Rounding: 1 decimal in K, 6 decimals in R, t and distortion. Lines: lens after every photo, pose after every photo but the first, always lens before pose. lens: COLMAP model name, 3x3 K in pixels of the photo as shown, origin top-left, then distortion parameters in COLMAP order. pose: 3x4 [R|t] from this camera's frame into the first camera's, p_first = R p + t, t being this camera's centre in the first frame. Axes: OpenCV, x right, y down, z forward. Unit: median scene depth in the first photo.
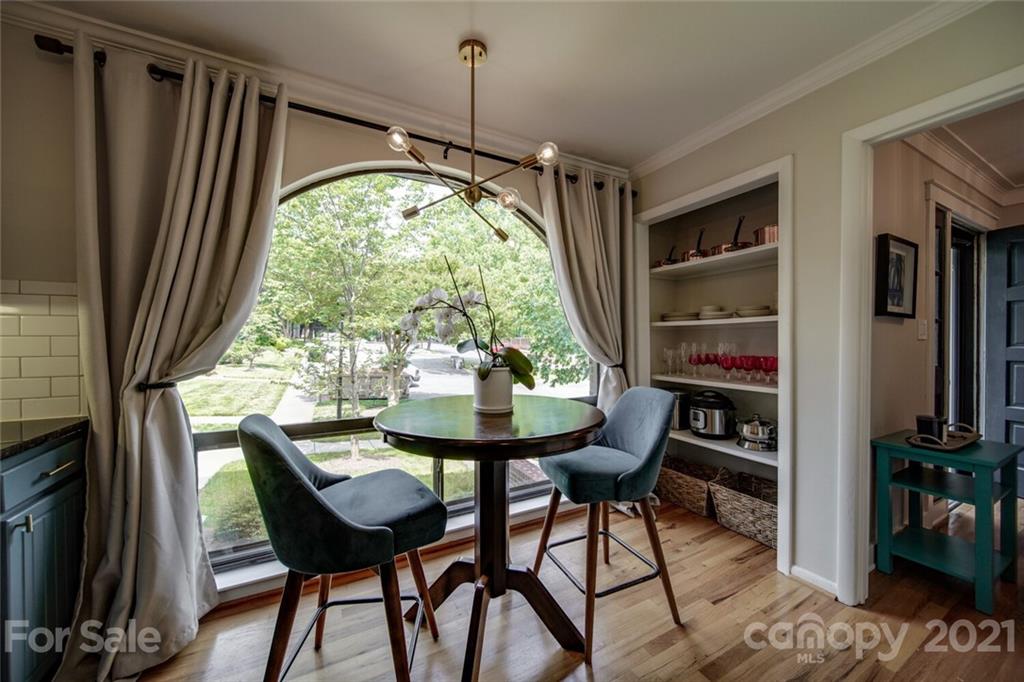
lens RADIAL K [[361.0, 0, 510.0], [0, 361.0, 341.1], [0, 0, 1]] dist [0.000027, -0.000431]
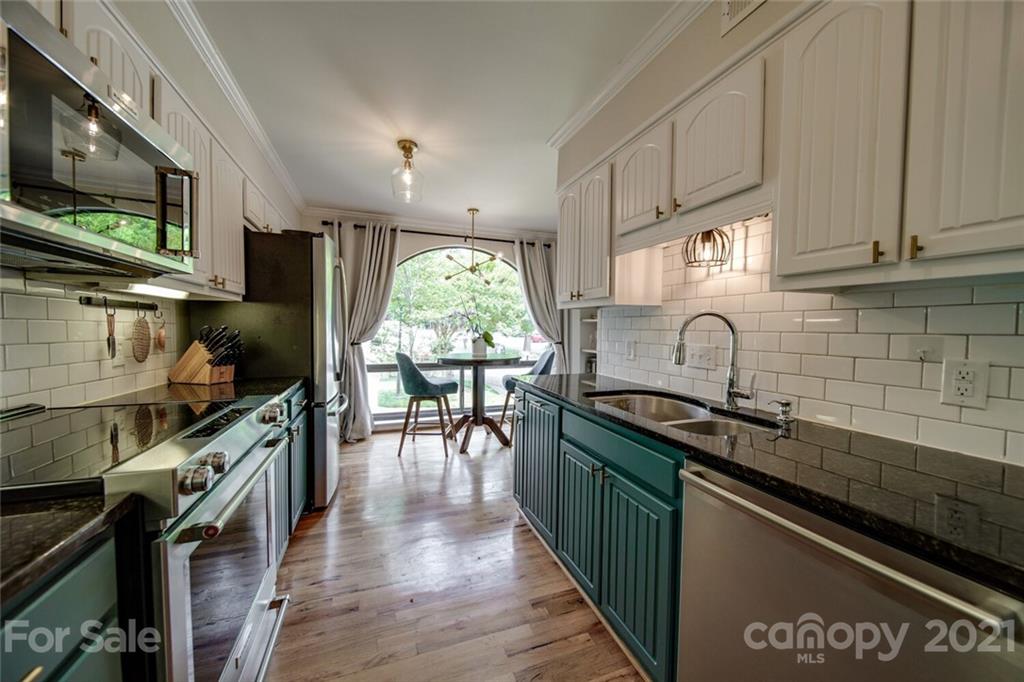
lens RADIAL K [[361.0, 0, 510.0], [0, 361.0, 341.1], [0, 0, 1]] dist [0.000027, -0.000431]
pose [[0.992345, 0.015392, -0.122533, 0.438803], [-0.011604, 0.999434, 0.031571, 0.005232], [0.122949, -0.029908, 0.991962, -1.370340]]
